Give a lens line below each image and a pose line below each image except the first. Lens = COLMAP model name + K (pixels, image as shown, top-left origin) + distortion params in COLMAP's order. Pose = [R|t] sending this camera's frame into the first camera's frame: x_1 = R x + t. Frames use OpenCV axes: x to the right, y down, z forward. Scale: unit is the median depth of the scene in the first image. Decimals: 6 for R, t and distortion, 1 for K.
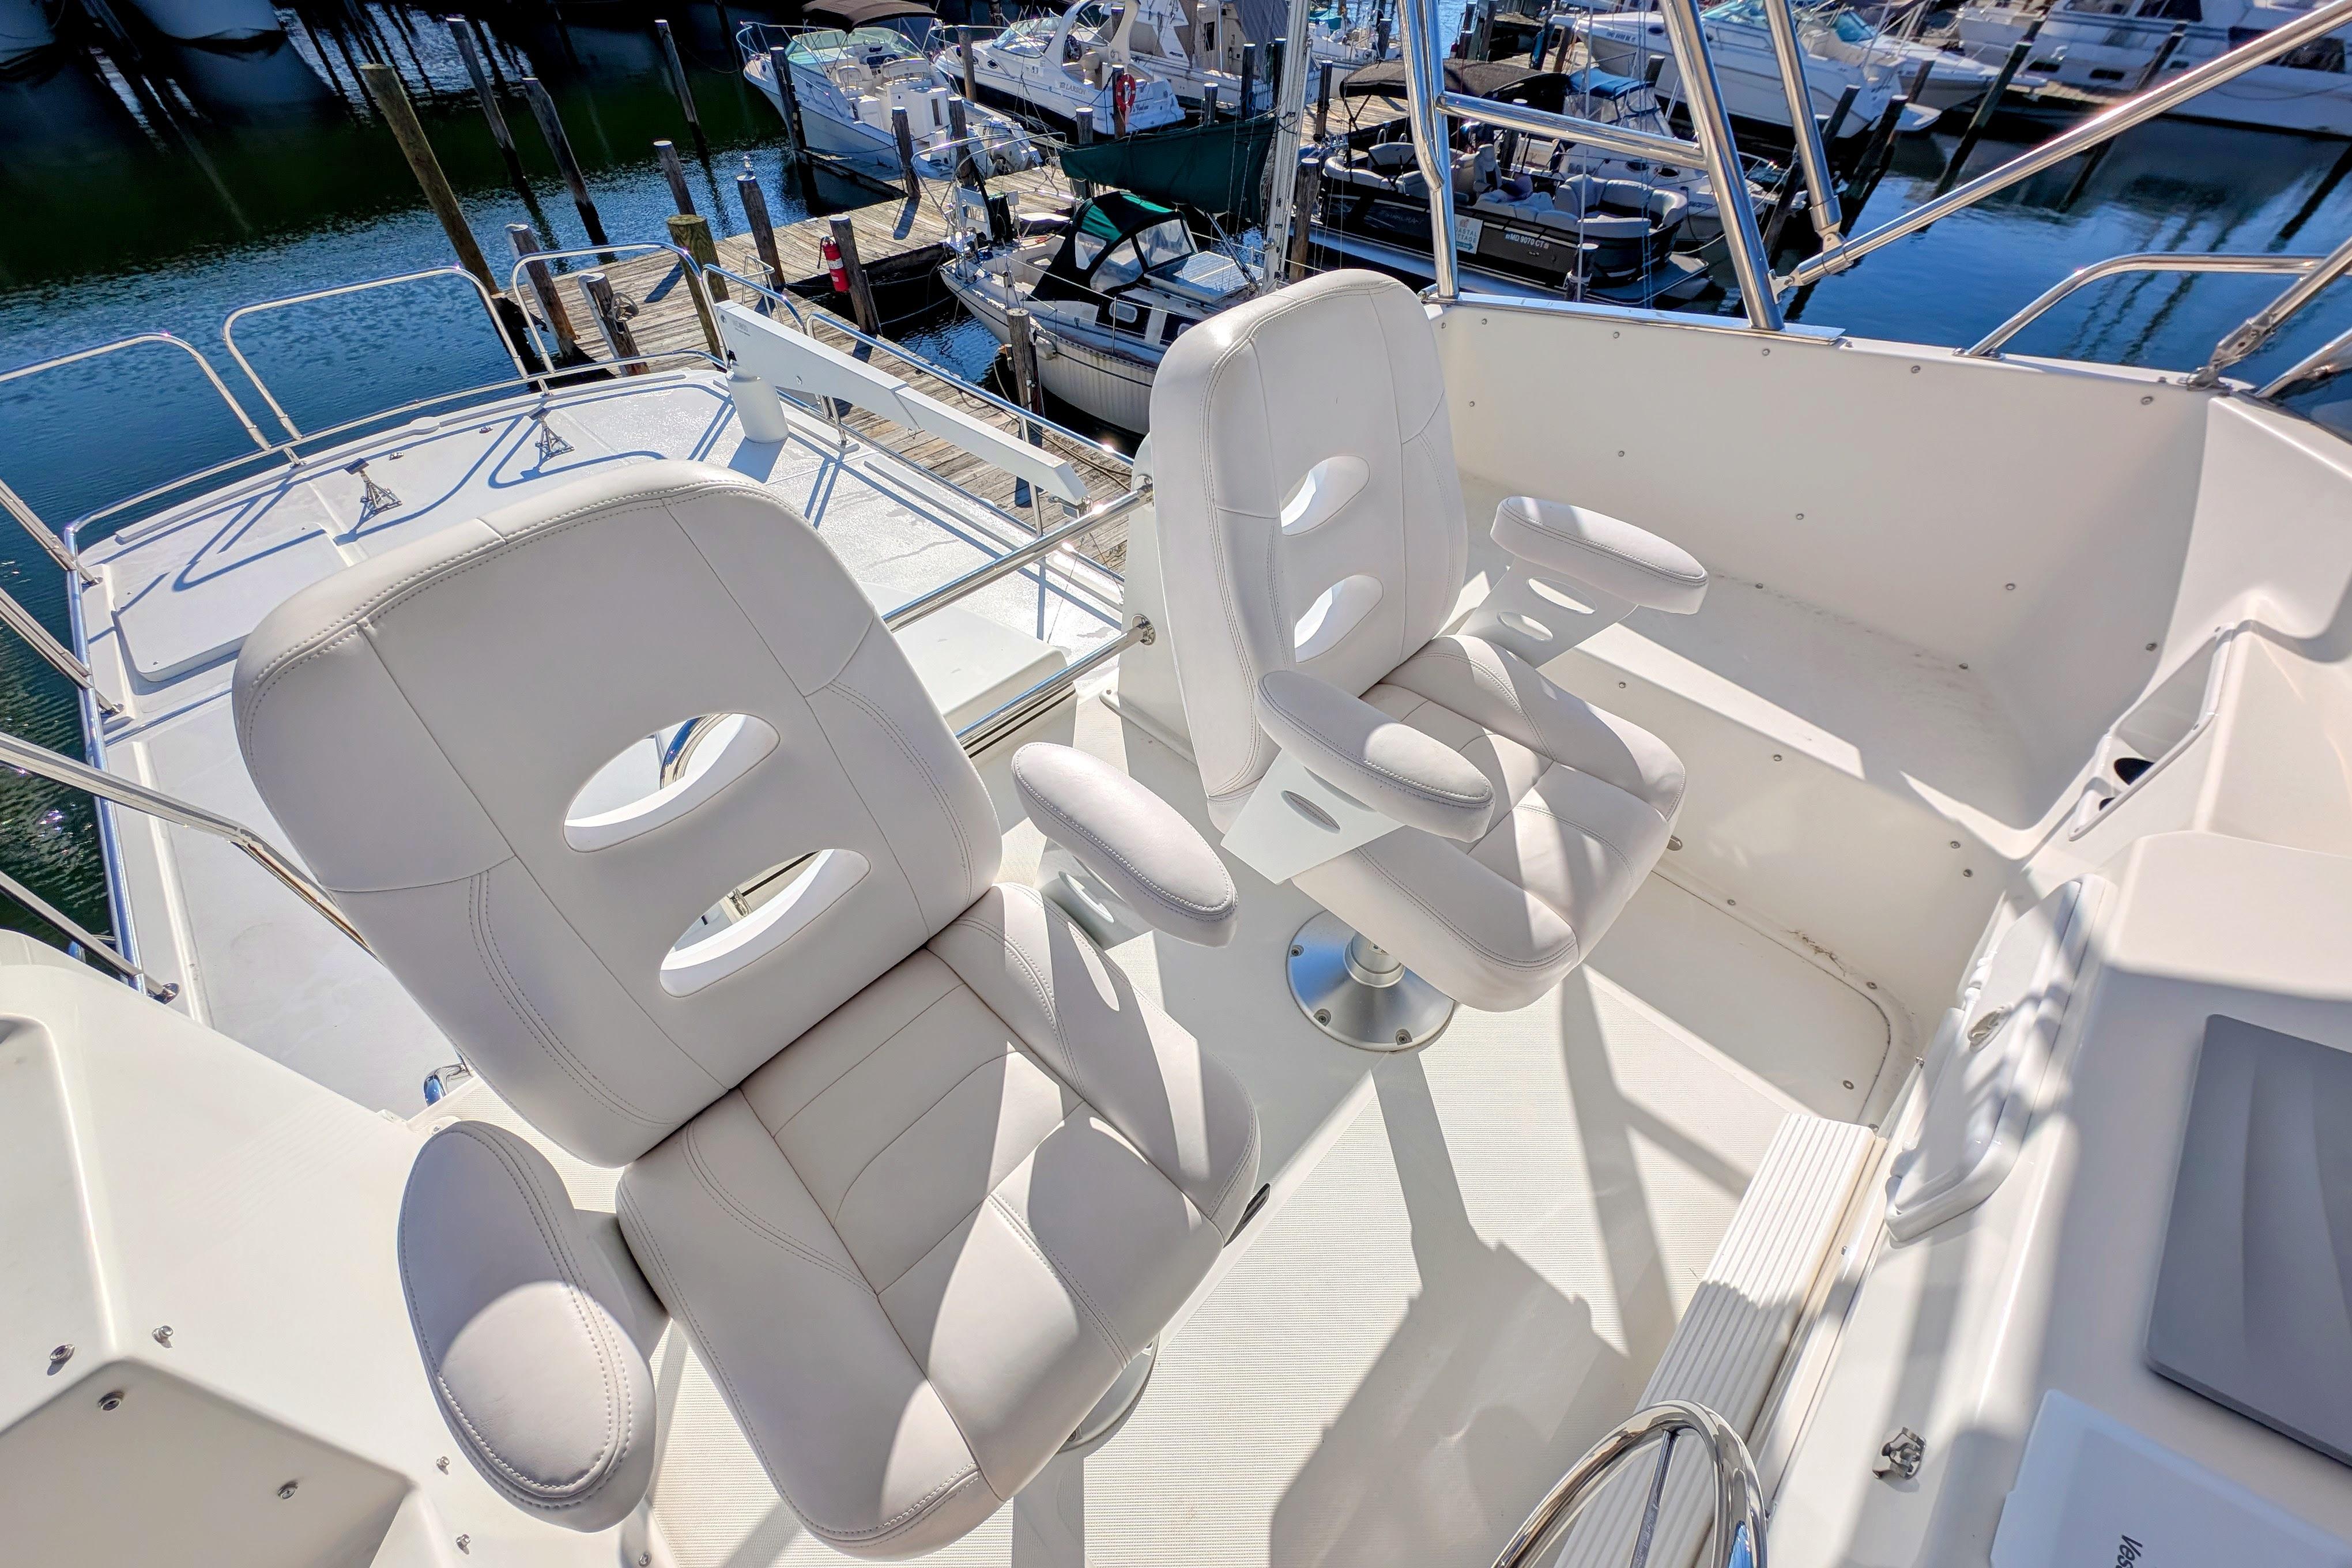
lens RADIAL K [[880.7, 0, 1162.7], [0, 880.7, 781.6], [0, 0, 1]] dist [-0.006451, -0.000369]
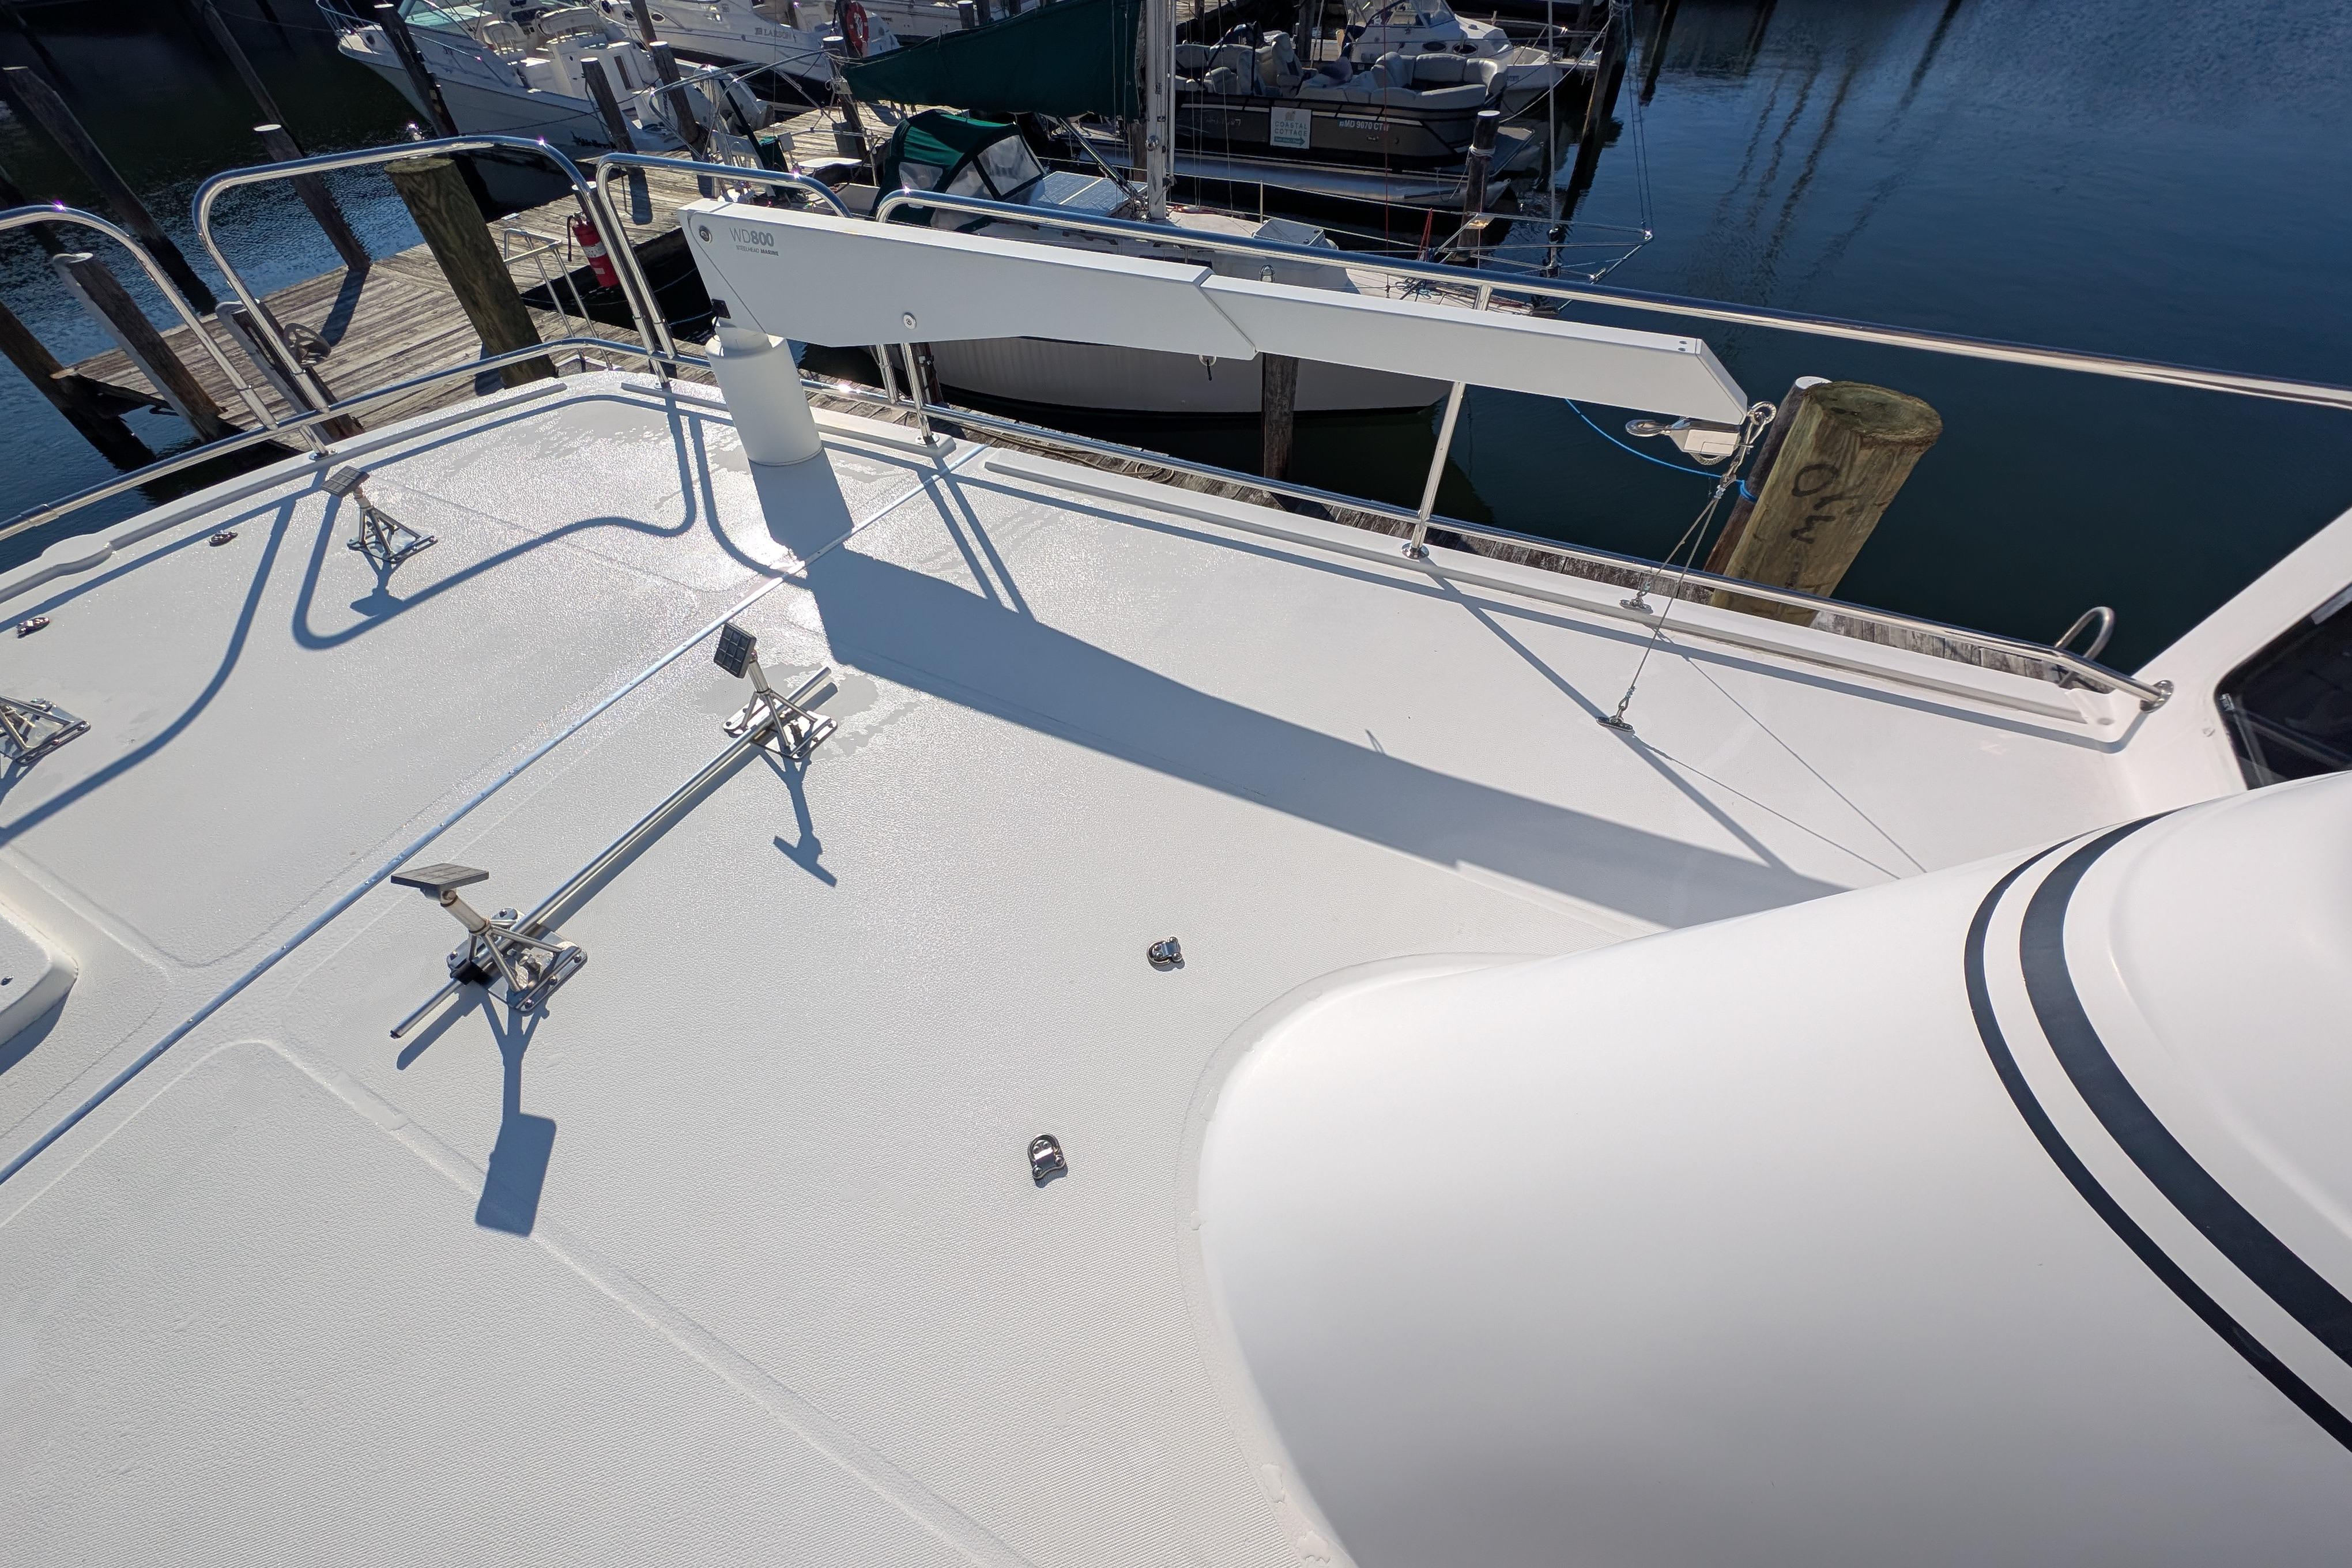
lens RADIAL K [[878.8, 0, 1175.5], [0, 878.8, 782.3], [0, 0, 1]] dist [0.014970, -0.005907]
pose [[0.951219, -0.250918, 0.179505, -0.187201], [0.244958, 0.967972, 0.055003, -0.078584], [-0.187557, -0.008349, 0.982218, 0.195219]]
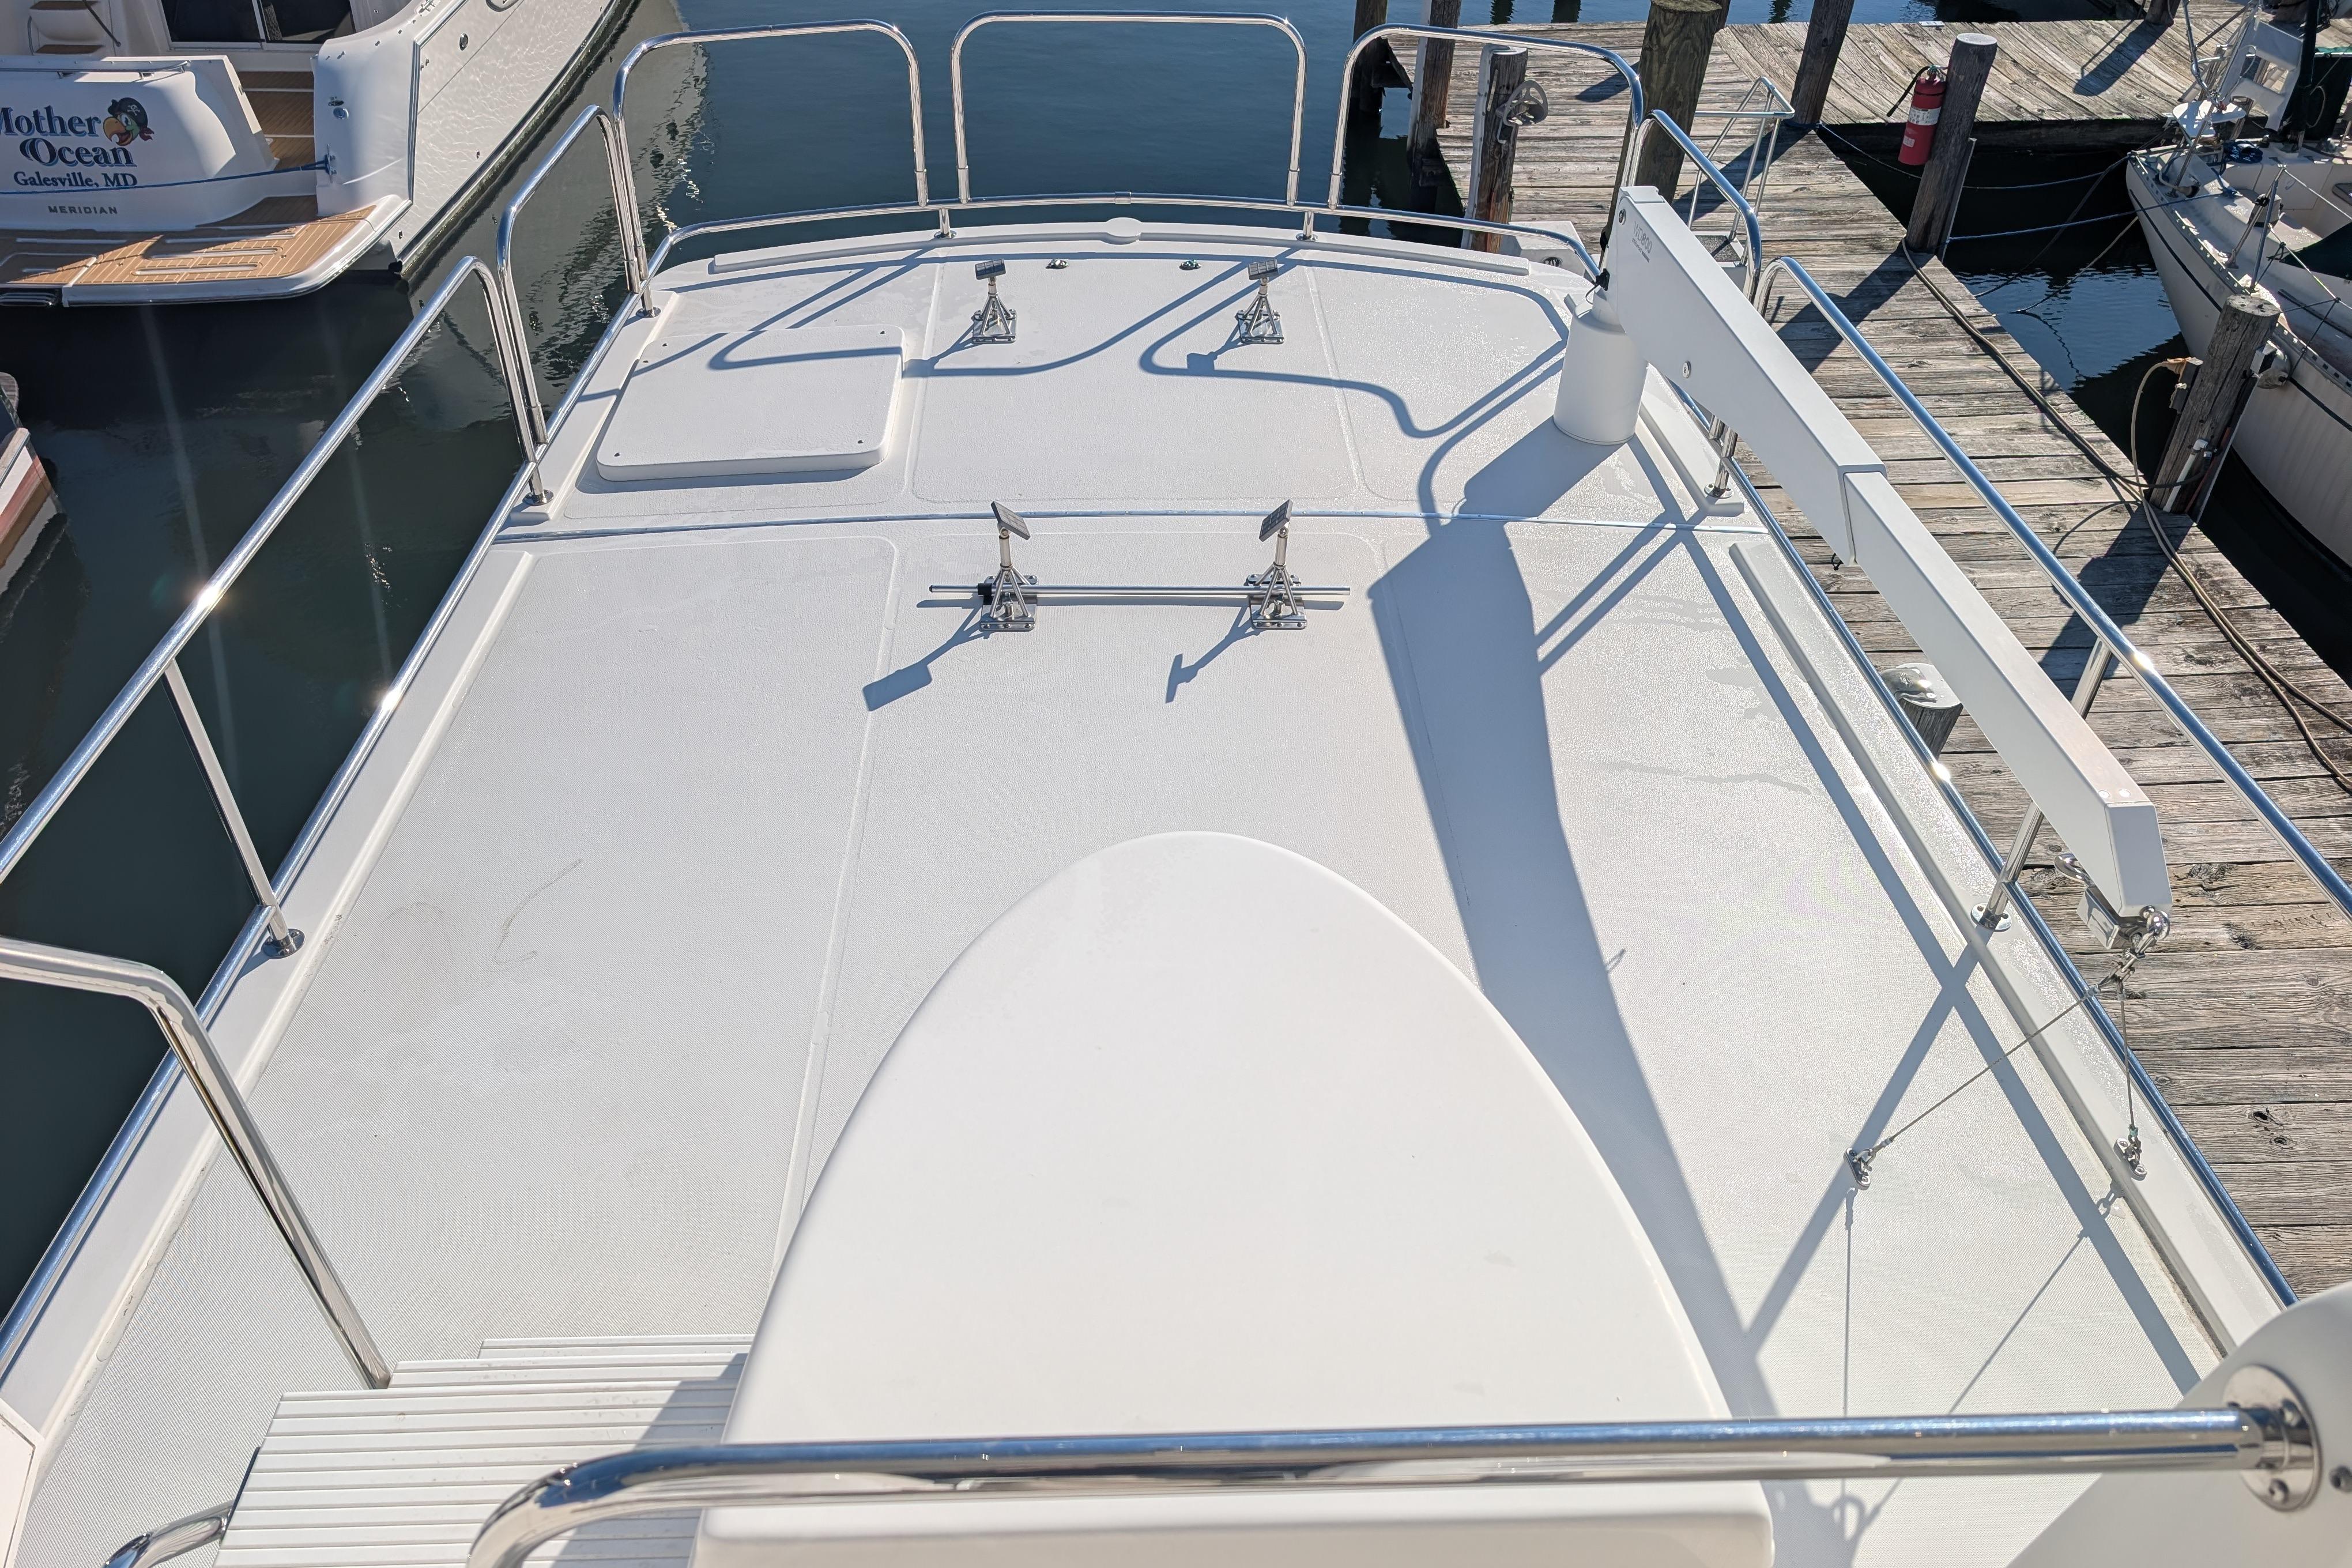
lens RADIAL K [[1601.1, 0, 1171.2], [0, 1601.1, 828.8], [0, 0, 1]] dist [0.006405, -0.000610]
pose [[0.729763, 0.457644, -0.507945, -0.022631], [-0.498043, 0.864814, 0.063636, -0.064756], [0.468401, 0.206539, 0.859036, 0.063787]]
